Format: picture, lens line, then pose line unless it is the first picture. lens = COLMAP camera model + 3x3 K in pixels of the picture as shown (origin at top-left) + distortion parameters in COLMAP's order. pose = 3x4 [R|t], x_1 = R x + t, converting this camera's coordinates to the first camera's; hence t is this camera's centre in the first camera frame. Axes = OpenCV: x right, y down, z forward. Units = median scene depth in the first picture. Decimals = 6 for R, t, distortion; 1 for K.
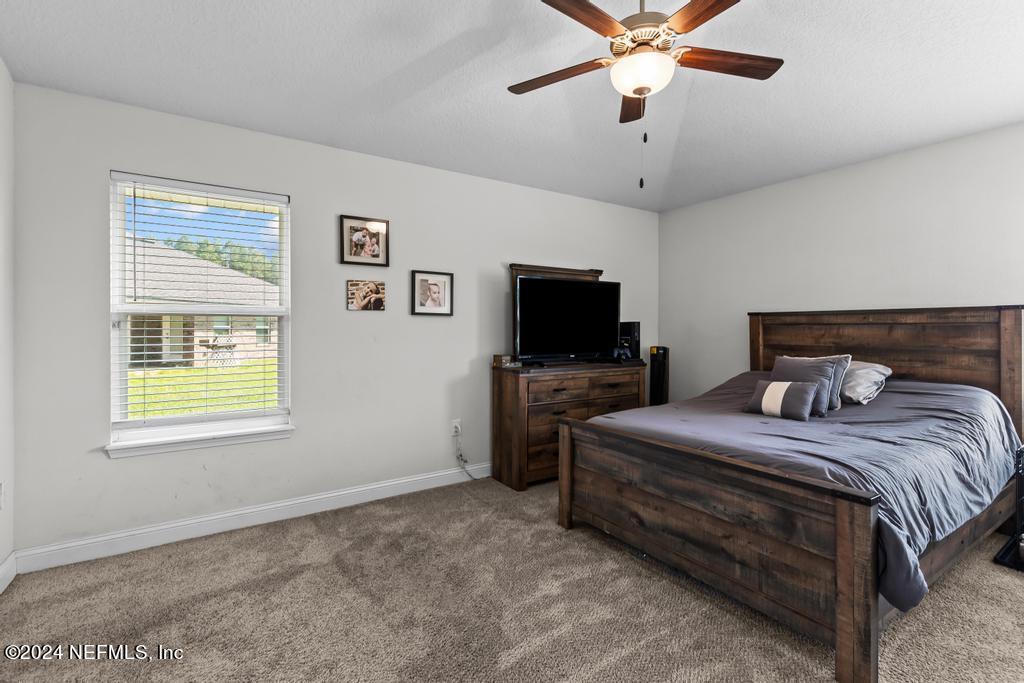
lens RADIAL K [[477.6, 0, 496.6], [0, 477.6, 329.9], [0, 0, 1]] dist [-0.000371, 0.000226]
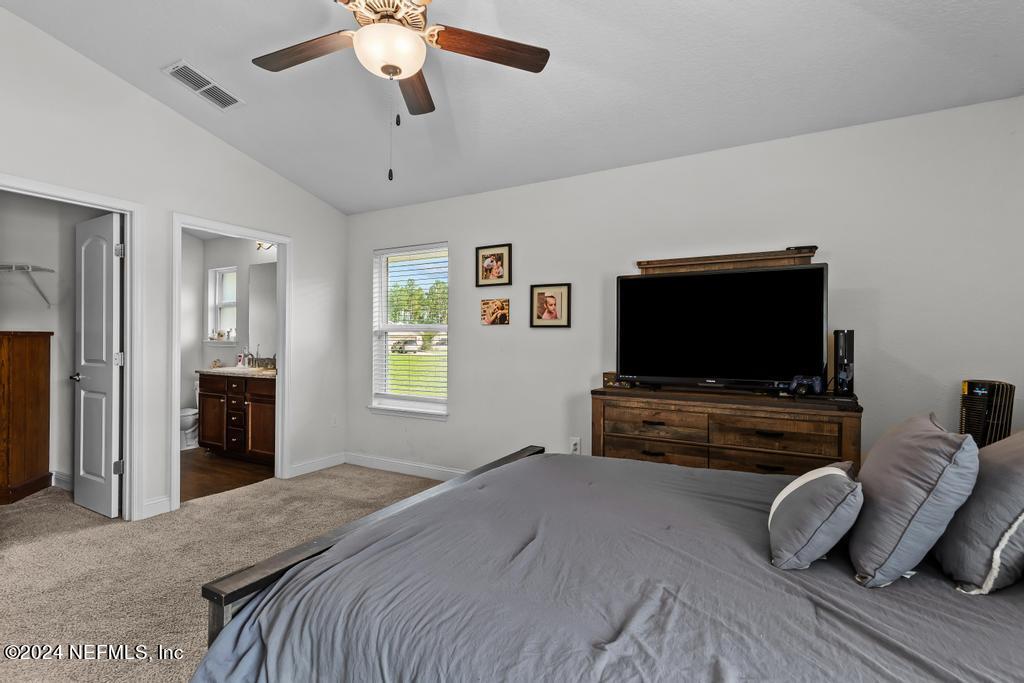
lens RADIAL K [[456.2, 0, 512.0], [0, 456.2, 341.5], [0, 0, 1]] dist [0.001029, -0.000053]
pose [[0.471589, 0.003861, -0.881810, 0.701435], [-0.009130, 0.999958, -0.000505, -0.000094], [0.881771, 0.008289, 0.471605, 0.496865]]
